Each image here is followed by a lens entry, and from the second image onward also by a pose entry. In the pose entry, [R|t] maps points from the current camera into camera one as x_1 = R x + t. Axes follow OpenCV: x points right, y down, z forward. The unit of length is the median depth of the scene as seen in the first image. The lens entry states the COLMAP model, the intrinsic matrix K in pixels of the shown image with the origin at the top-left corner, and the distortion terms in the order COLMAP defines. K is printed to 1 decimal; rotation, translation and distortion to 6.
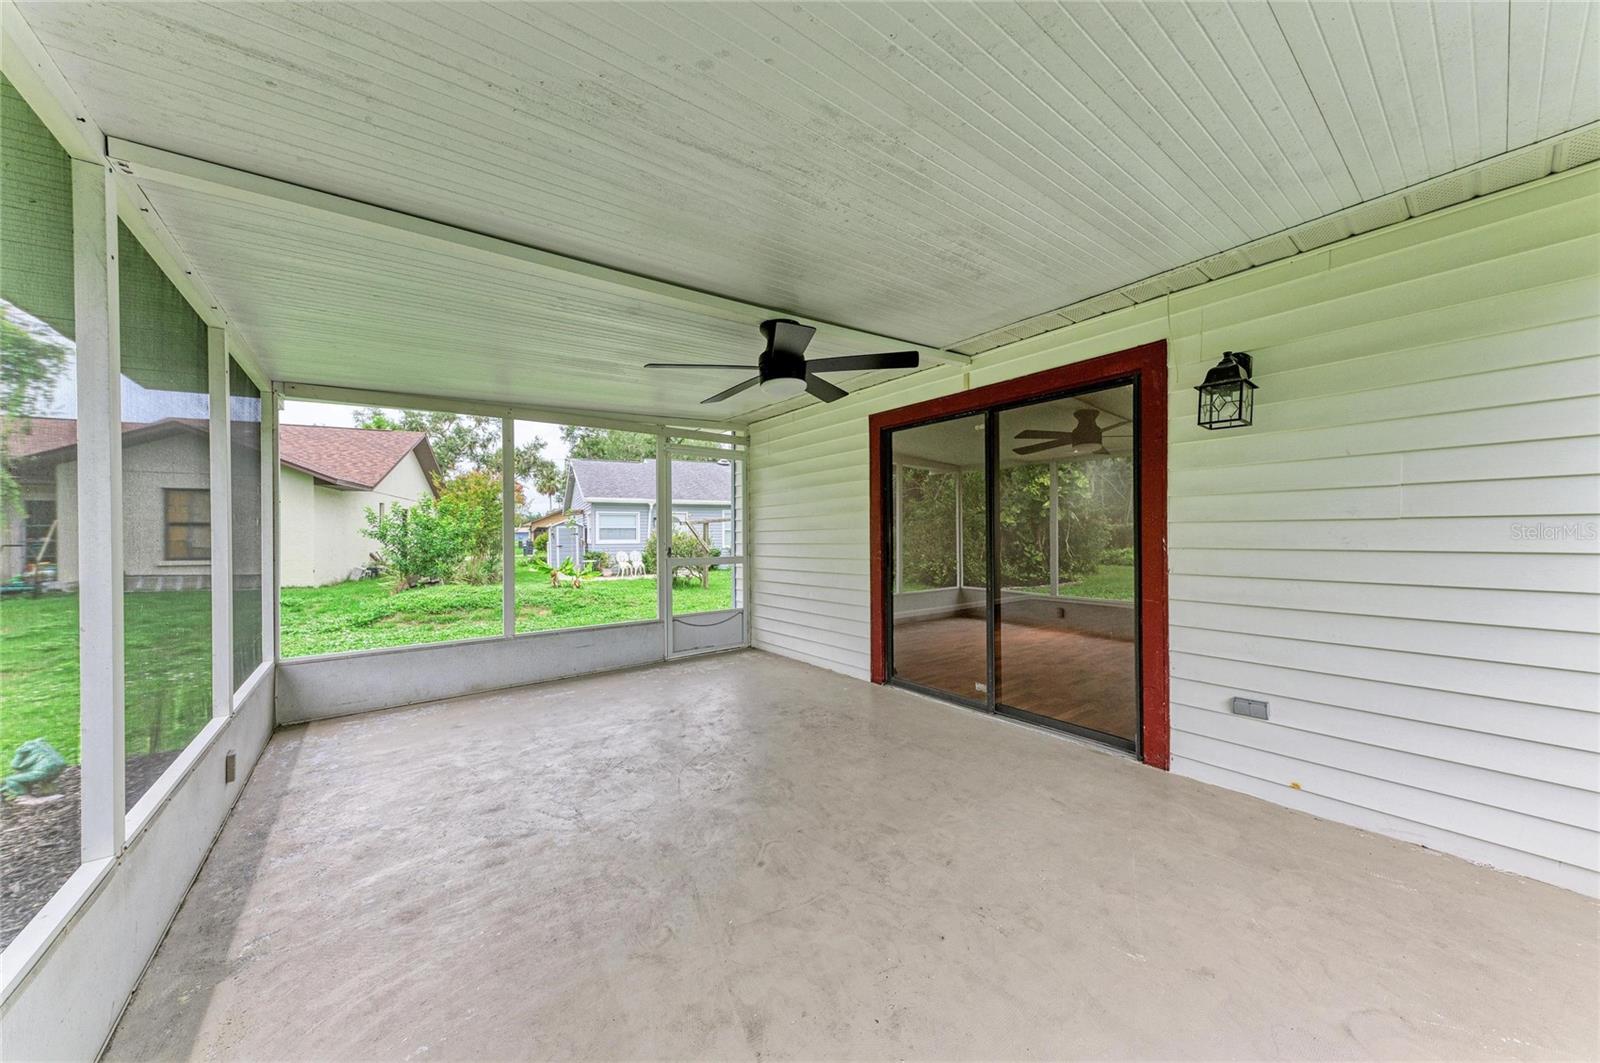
lens RADIAL K [[539.9, 0, 803.8], [0, 539.9, 531.5], [0, 0, 1]] dist [0.020147, -0.002347]
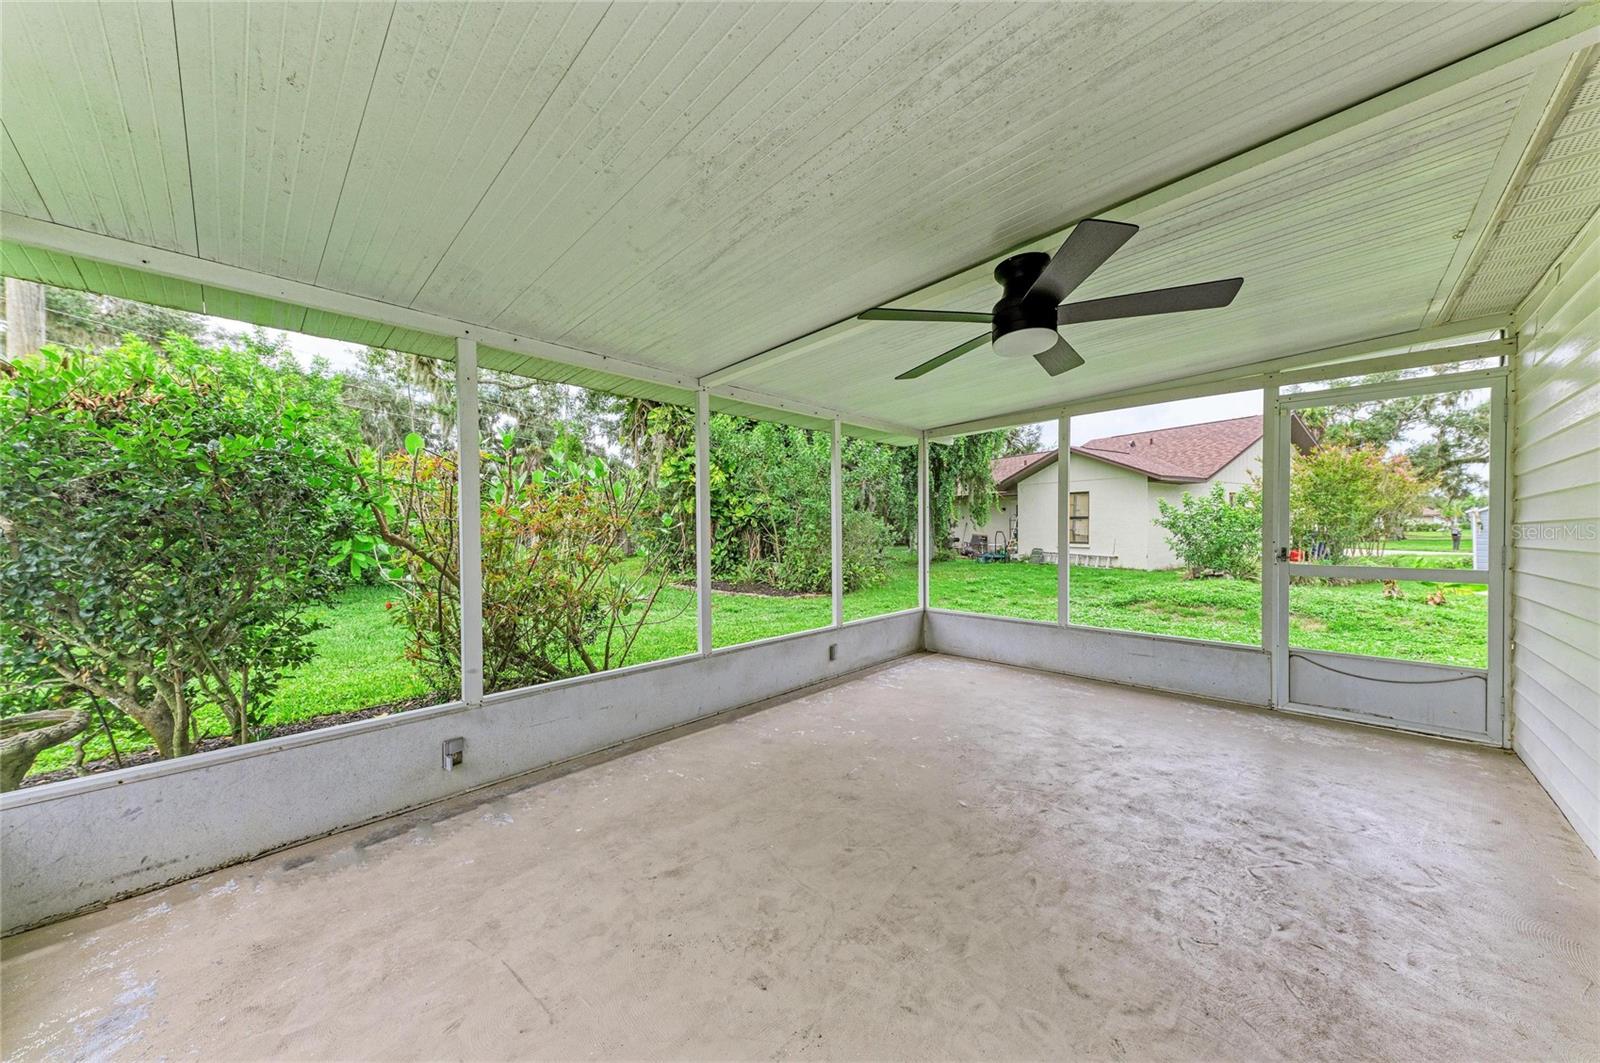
lens RADIAL K [[539.9, 0, 800.3], [0, 539.9, 533.8], [0, 0, 1]] dist [0.020147, -0.002347]
pose [[0.136715, 0.017276, -0.990460, 0.583279], [0.007635, 0.999800, 0.018493, -0.010767], [0.990581, -0.010090, 0.136555, 0.482064]]
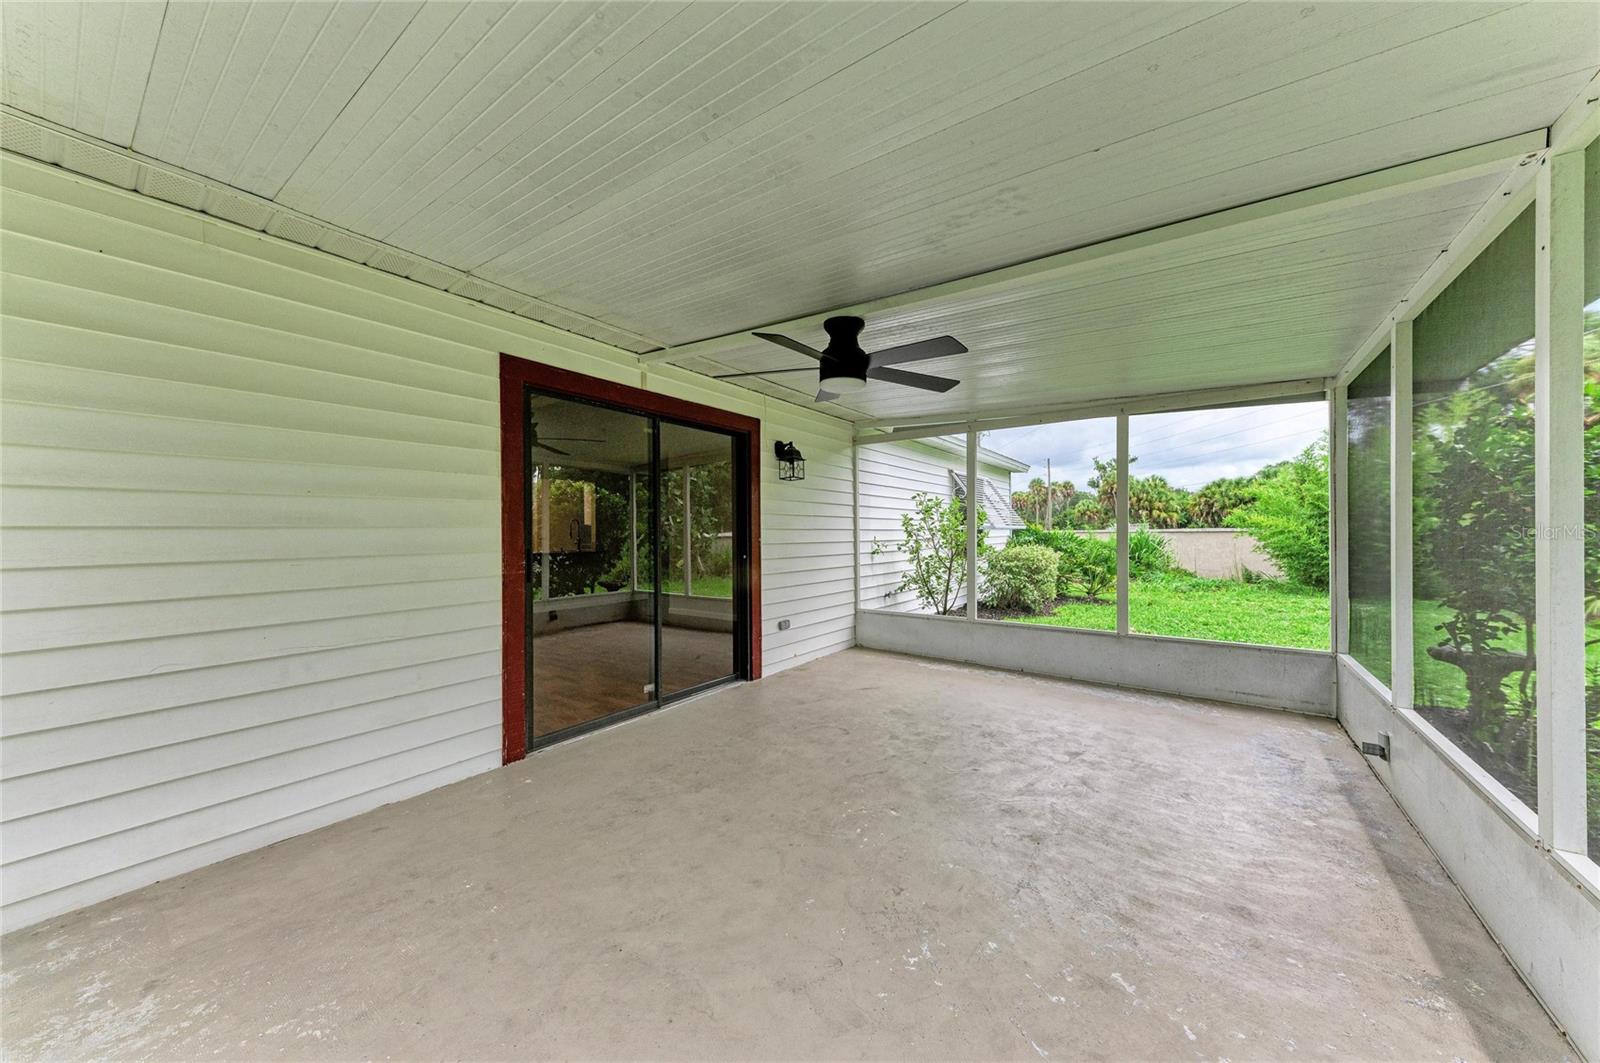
lens RADIAL K [[539.9, 0, 798.5], [0, 539.9, 533.5], [0, 0, 1]] dist [0.020147, -0.002347]
pose [[-0.269866, 0.007112, 0.962872, -0.812499], [0.003172, 0.999974, -0.006496, 0.008164], [-0.962893, 0.001301, -0.269882, 1.132265]]
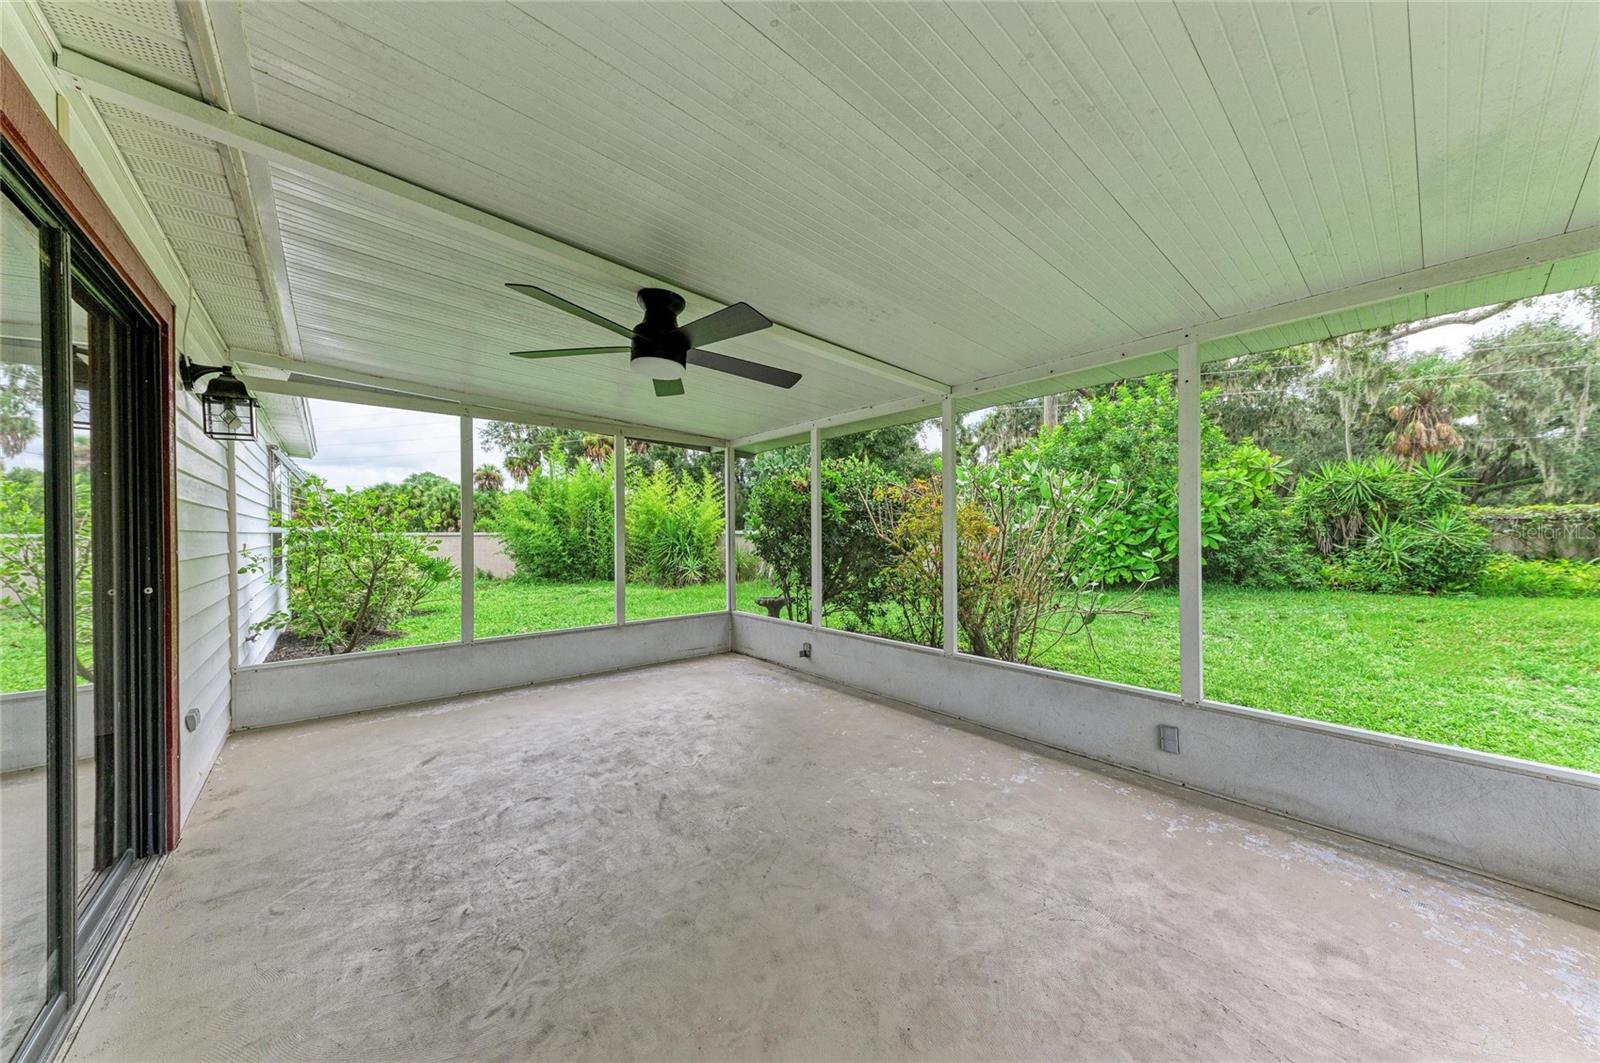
lens RADIAL K [[539.9, 0, 803.8], [0, 539.9, 537.4], [0, 0, 1]] dist [0.020147, -0.002347]
pose [[-0.998775, 0.010702, -0.048318, -0.187419], [0.010547, 0.999938, 0.003450, 0.001499], [0.048352, 0.002936, -0.998826, 1.573717]]
